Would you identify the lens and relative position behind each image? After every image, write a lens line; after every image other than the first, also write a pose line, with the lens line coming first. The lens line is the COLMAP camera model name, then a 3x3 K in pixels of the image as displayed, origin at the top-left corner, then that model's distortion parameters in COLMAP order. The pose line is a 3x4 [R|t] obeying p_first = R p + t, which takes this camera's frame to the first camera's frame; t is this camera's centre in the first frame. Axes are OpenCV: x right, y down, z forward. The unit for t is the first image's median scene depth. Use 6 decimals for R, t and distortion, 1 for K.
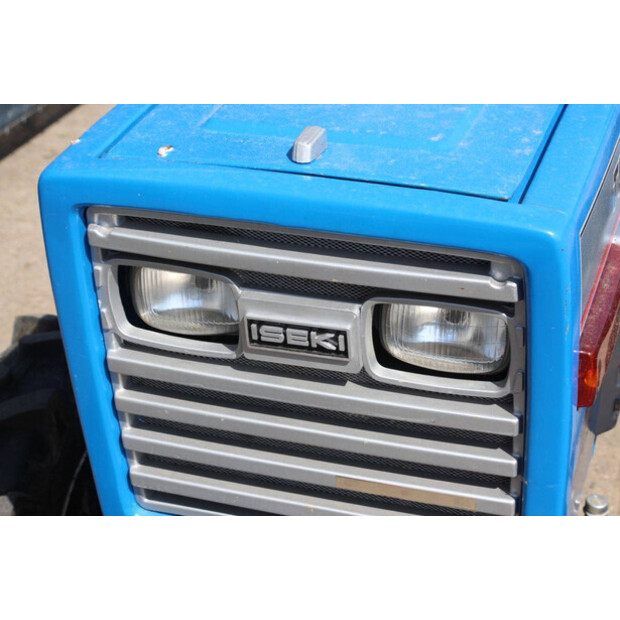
lens RADIAL K [[1373.2, 0, 306.1], [0, 1373.2, 312.3], [0, 0, 1]] dist [0.420598, 0.000000]
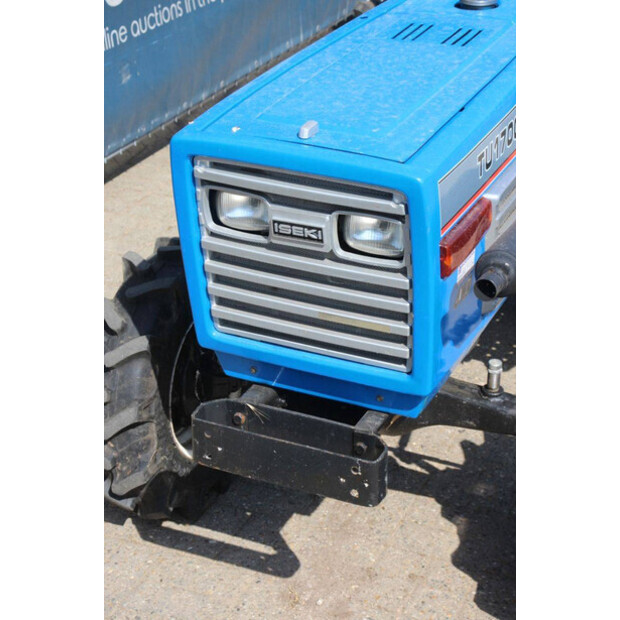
lens RADIAL K [[1373.2, 0, 312.3], [0, 1373.2, 307.0], [0, 0, 1]] dist [0.420598, 0.000000]
pose [[0.993003, 0.066571, -0.097536, 0.204461], [-0.068115, 0.997598, -0.012585, 0.144431], [0.096464, 0.019141, 0.995152, -0.883097]]
